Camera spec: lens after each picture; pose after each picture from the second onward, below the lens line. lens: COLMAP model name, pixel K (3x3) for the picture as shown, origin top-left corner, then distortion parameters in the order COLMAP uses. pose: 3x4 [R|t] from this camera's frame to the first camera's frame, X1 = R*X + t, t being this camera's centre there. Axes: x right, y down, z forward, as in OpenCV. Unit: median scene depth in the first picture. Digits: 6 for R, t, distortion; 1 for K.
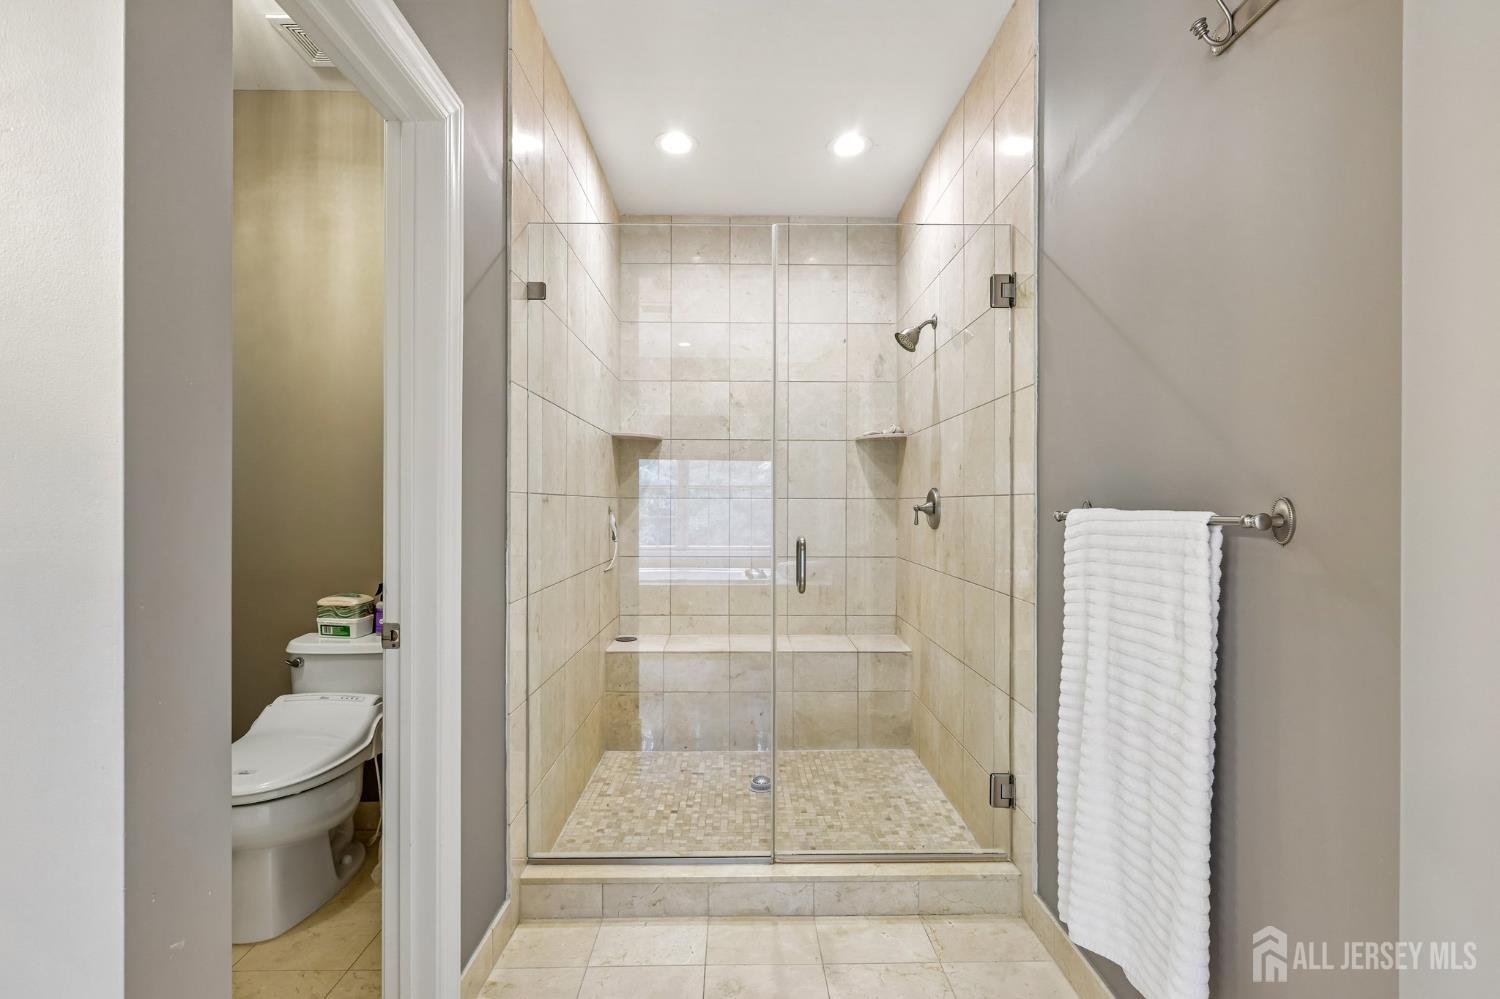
lens RADIAL K [[695.0, 0, 743.9], [0, 695.0, 503.4], [0, 0, 1]] dist [-0.007175, 0.001545]
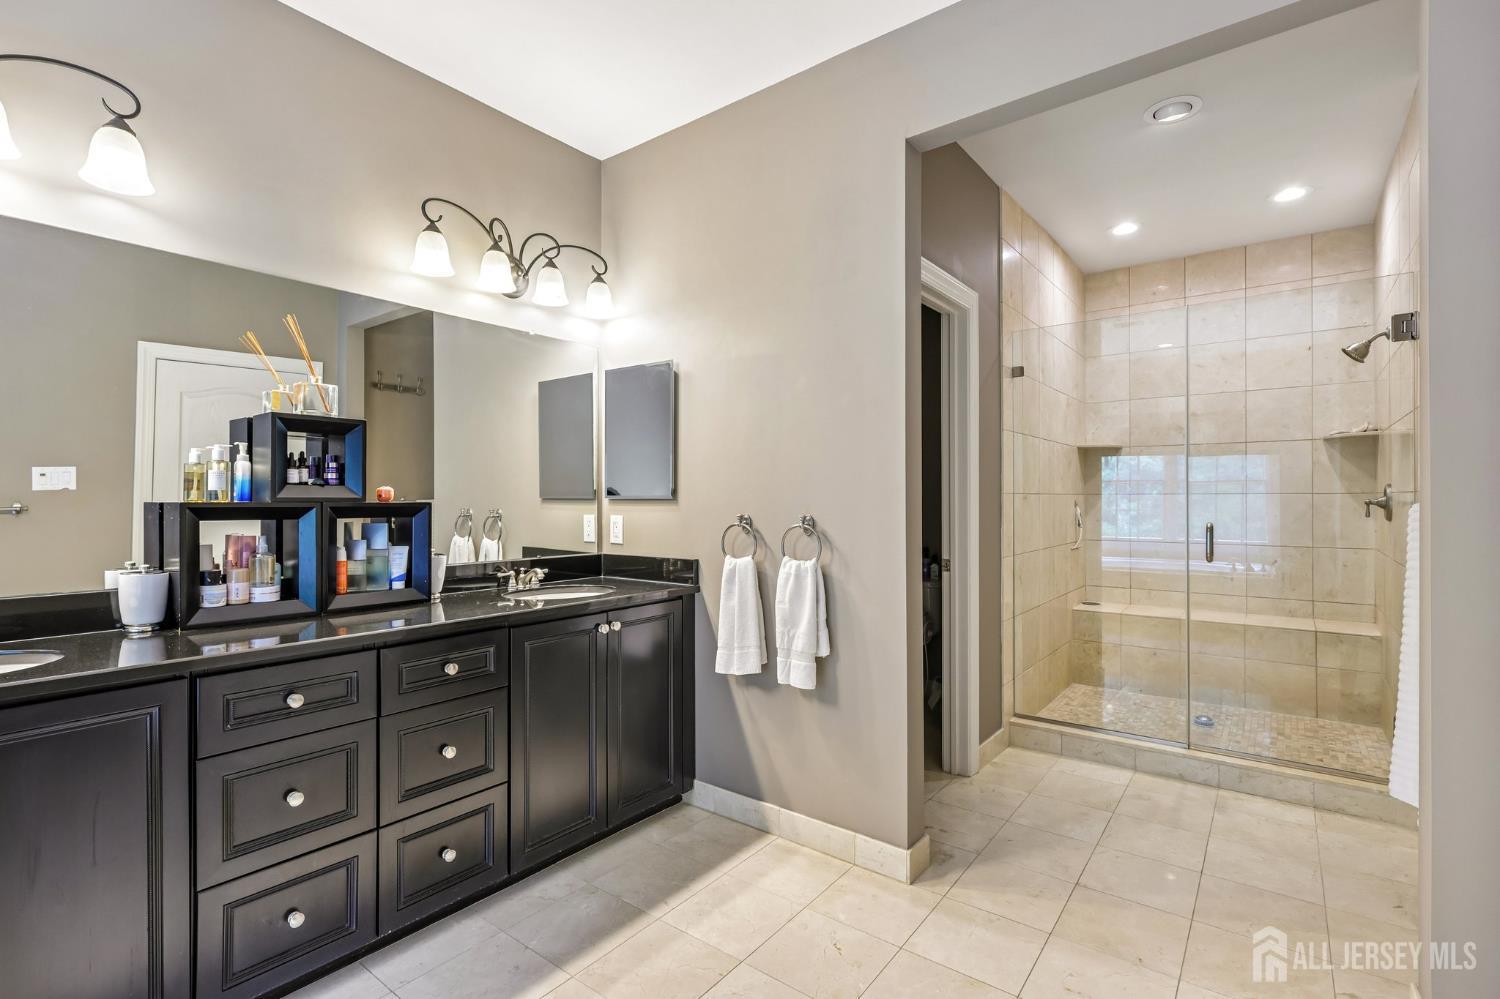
lens RADIAL K [[695.0, 0, 743.5], [0, 695.0, 500.6], [0, 0, 1]] dist [-0.007175, 0.001545]
pose [[0.784017, -0.002576, -0.620734, 0.150749], [0.006450, 0.999971, 0.003998, -0.006719], [0.620706, -0.007139, 0.784011, -0.497039]]
